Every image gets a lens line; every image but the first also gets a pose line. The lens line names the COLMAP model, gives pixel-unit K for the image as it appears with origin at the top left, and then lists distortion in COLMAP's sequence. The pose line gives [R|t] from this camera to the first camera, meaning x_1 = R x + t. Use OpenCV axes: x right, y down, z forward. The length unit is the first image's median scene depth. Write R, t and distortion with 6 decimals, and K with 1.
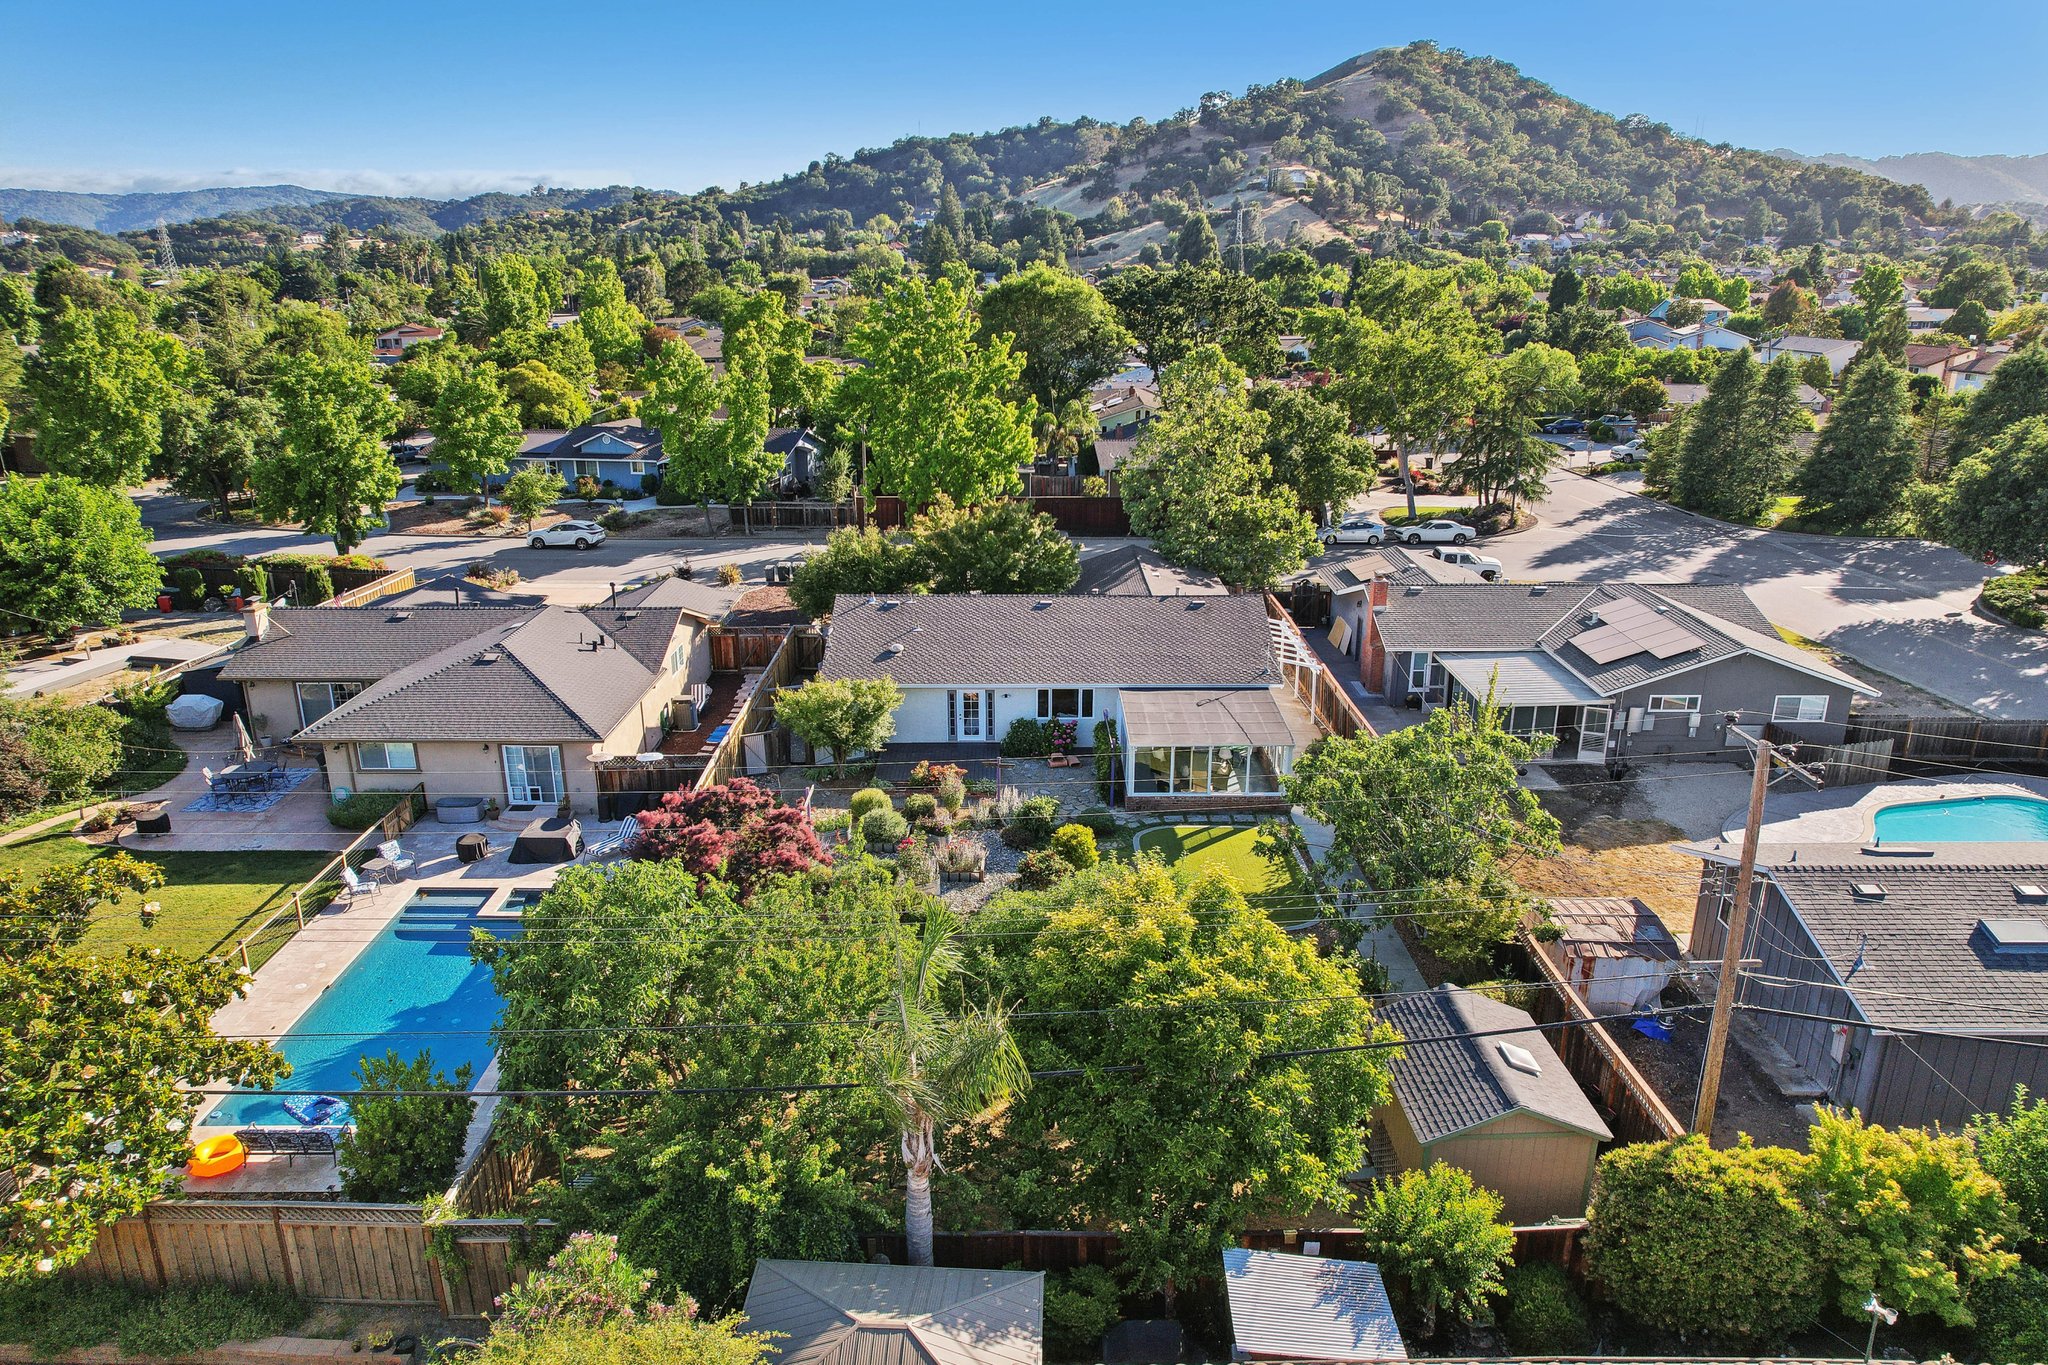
lens RADIAL K [[1321.5, 0, 1024.0], [0, 1321.5, 682.5], [0, 0, 1]] dist [-0.092225, 0.086456]
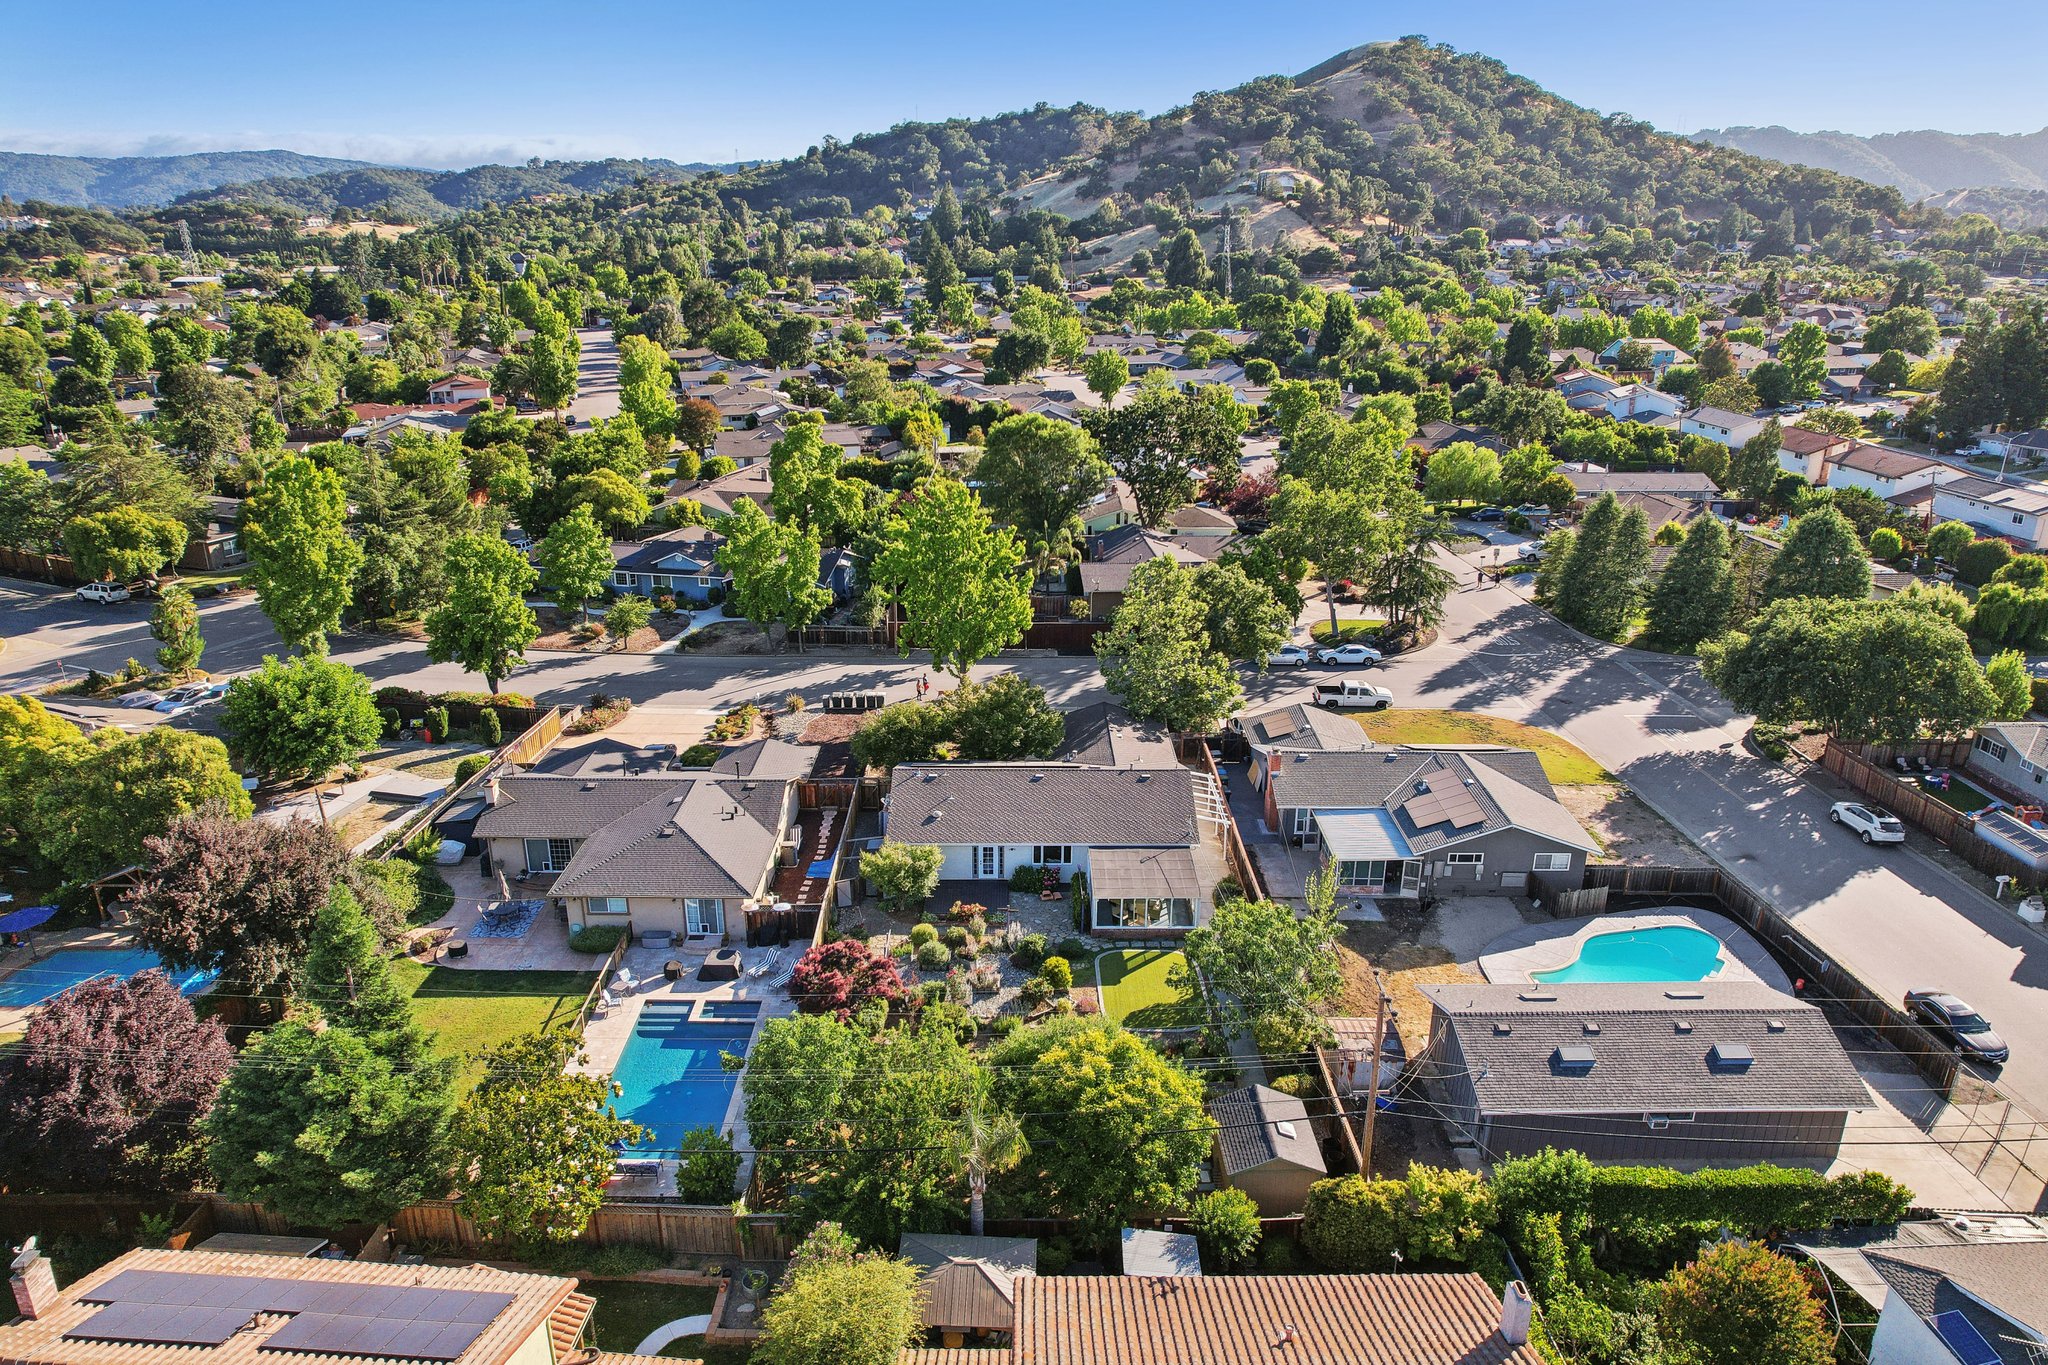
lens RADIAL K [[1301.6, 0, 1024.0], [0, 1301.6, 682.5], [0, 0, 1]] dist [-0.075797, 0.066847]
pose [[0.999979, 0.004092, 0.004938, -0.004195], [-0.004188, 0.999802, 0.019459, -0.105726], [-0.004857, -0.019479, 0.999798, -0.230538]]
